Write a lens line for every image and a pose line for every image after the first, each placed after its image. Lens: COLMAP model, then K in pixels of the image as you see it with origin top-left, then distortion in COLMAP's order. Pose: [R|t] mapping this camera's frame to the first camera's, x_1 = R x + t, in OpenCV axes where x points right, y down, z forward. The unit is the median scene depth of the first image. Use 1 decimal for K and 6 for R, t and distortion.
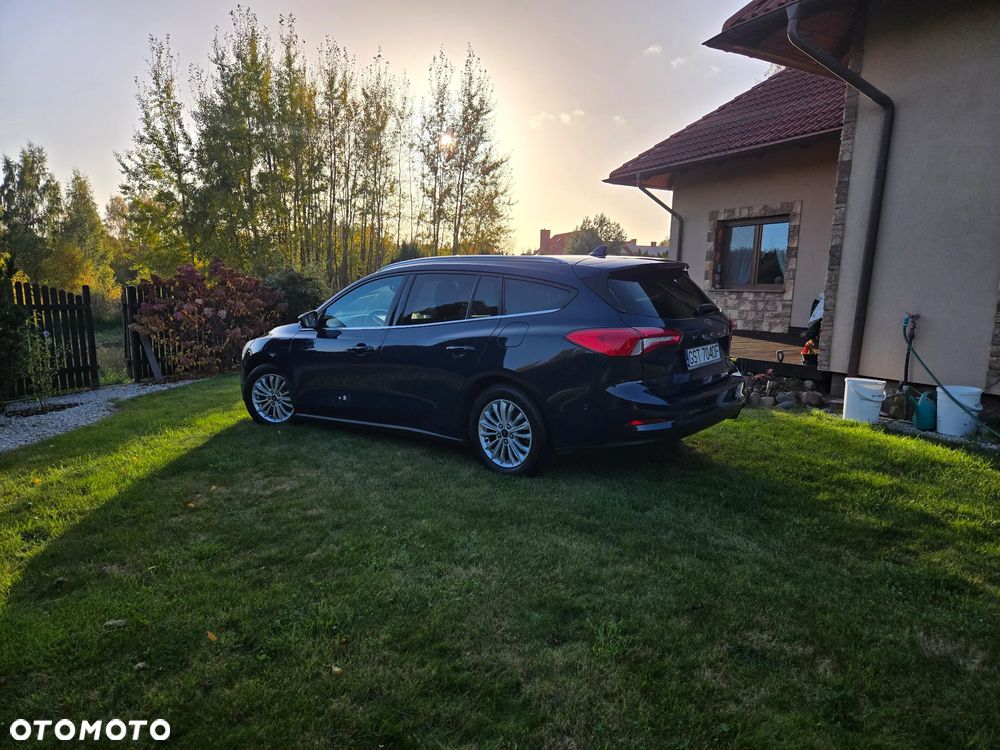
lens RADIAL K [[669.4, 0, 493.7], [0, 669.4, 385.5], [0, 0, 1]] dist [0.069651, -0.053906]
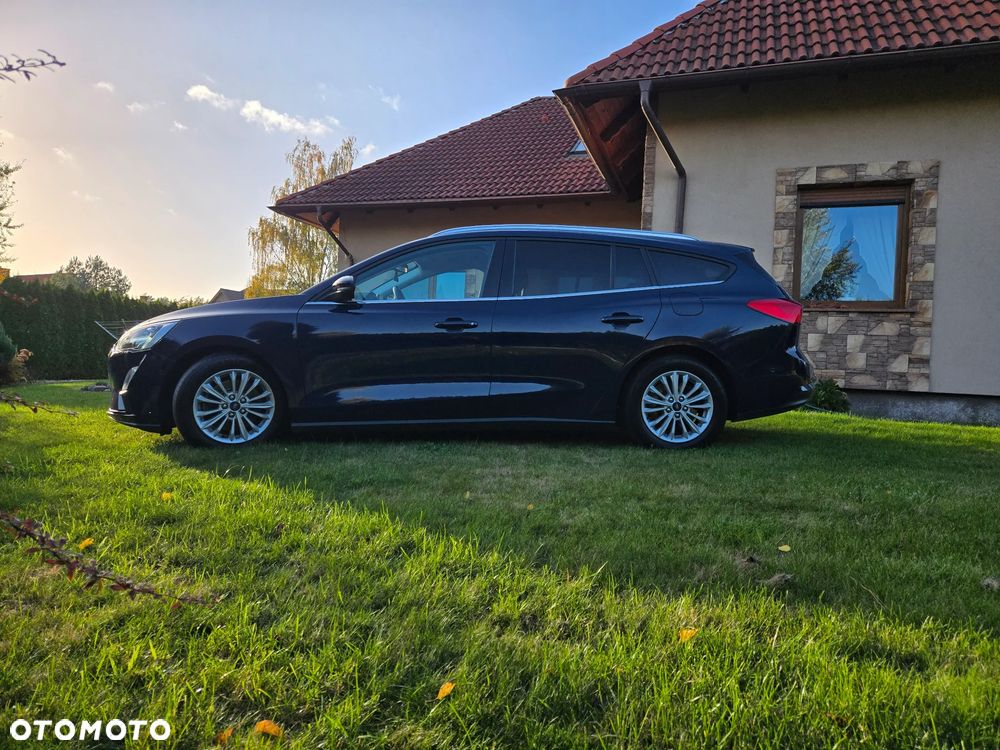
lens RADIAL K [[669.4, 0, 505.9], [0, 669.4, 372.2], [0, 0, 1]] dist [0.069651, -0.053906]
pose [[0.726702, 0.006648, 0.686920, -0.594099], [0.073475, 0.993465, -0.087345, 0.064035], [-0.683012, 0.113946, 0.721465, 0.335544]]
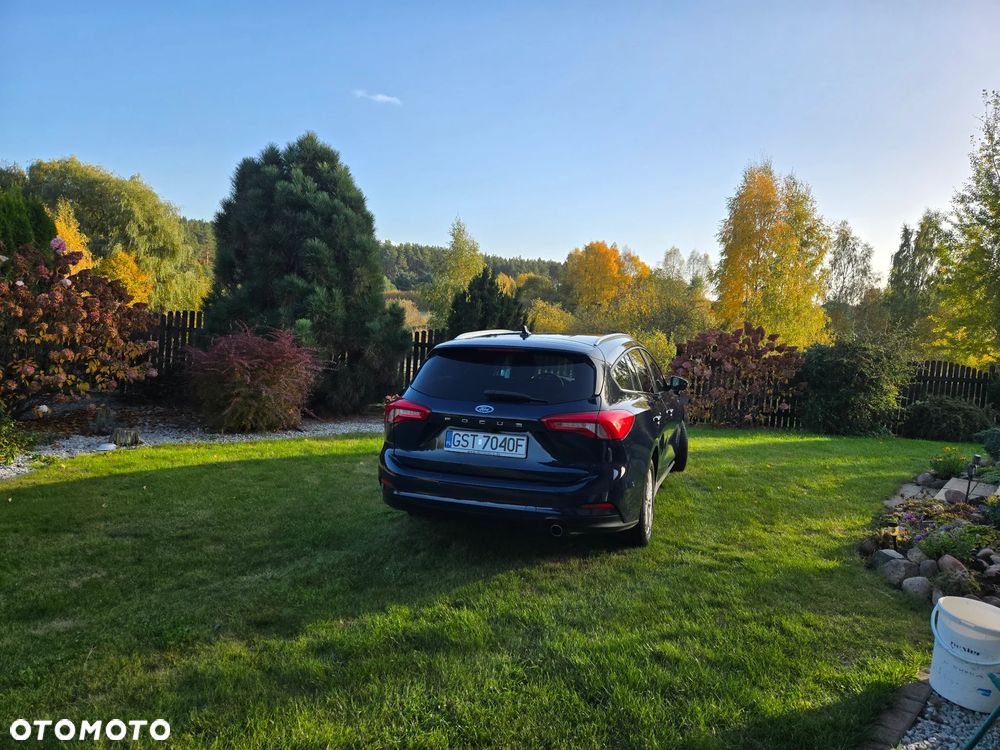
lens RADIAL K [[669.4, 0, 502.0], [0, 669.4, 376.5], [0, 0, 1]] dist [0.069651, -0.053906]
pose [[0.365646, 0.104204, -0.924903, 0.843869], [-0.192997, 0.980604, 0.034181, -0.123970], [0.910525, 0.166005, 0.378664, 0.464703]]
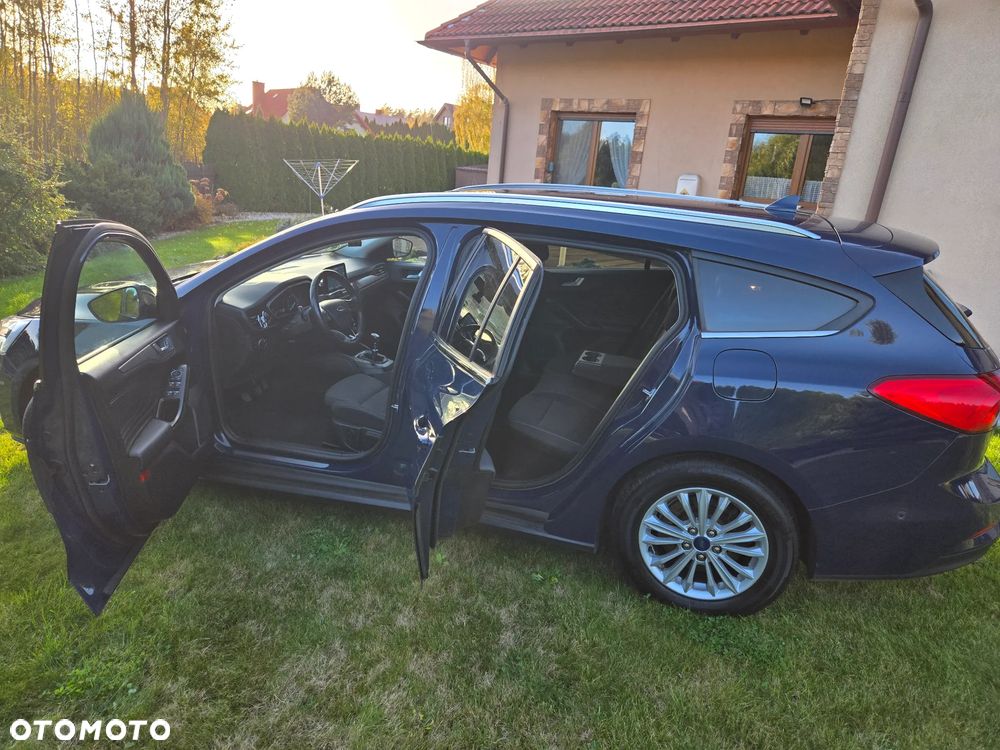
lens RADIAL K [[669.4, 0, 505.3], [0, 669.4, 370.9], [0, 0, 1]] dist [0.069651, -0.053906]
pose [[0.908382, -0.063285, 0.413324, -0.257599], [-0.004959, 0.986780, 0.161987, -0.116744], [-0.418111, -0.149196, 0.896060, 0.420212]]
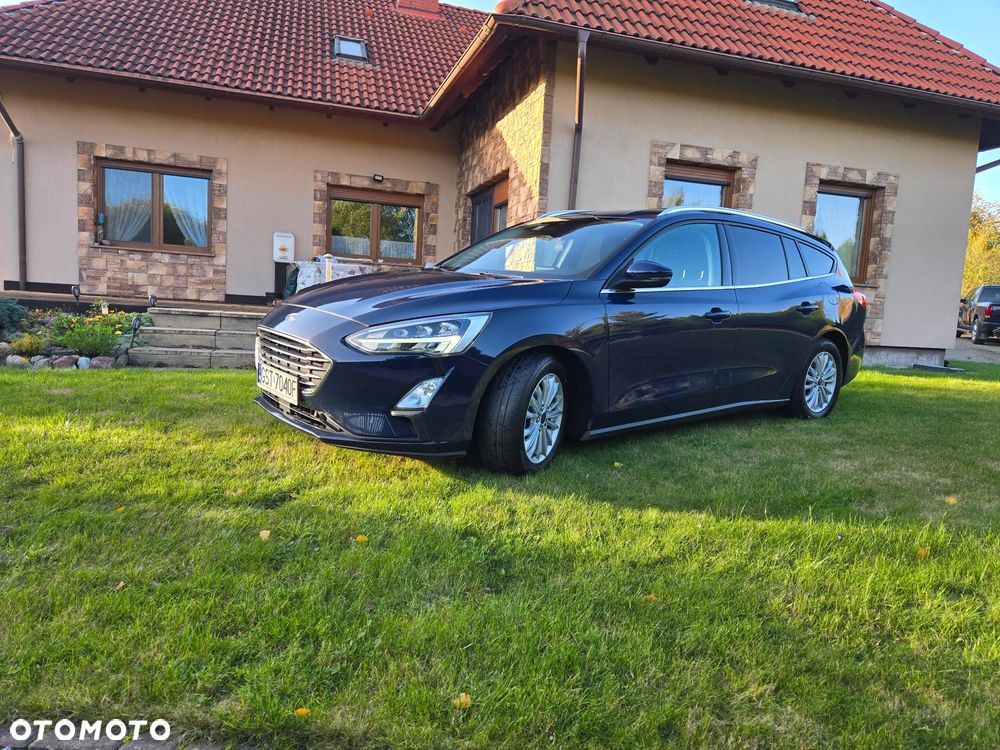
lens RADIAL K [[669.4, 0, 502.0], [0, 669.4, 382.3], [0, 0, 1]] dist [0.069651, -0.053906]
pose [[0.189669, -0.126412, 0.973676, -0.867906], [0.089637, 0.989765, 0.111039, -0.074838], [-0.977748, 0.066217, 0.199059, 0.937265]]
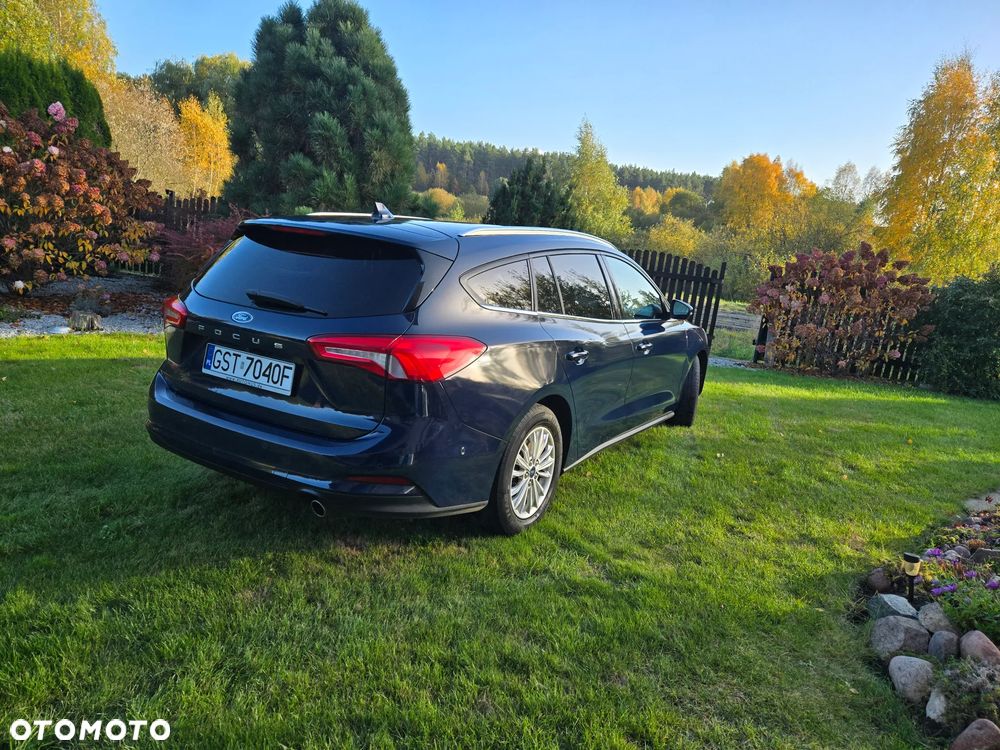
lens RADIAL K [[669.4, 0, 498.1], [0, 669.4, 380.2], [0, 0, 1]] dist [0.069651, -0.053906]
pose [[0.159033, 0.248867, -0.955392, 0.689602], [-0.252641, 0.945745, 0.204300, -0.160691], [0.954401, 0.208880, 0.213279, 0.781214]]
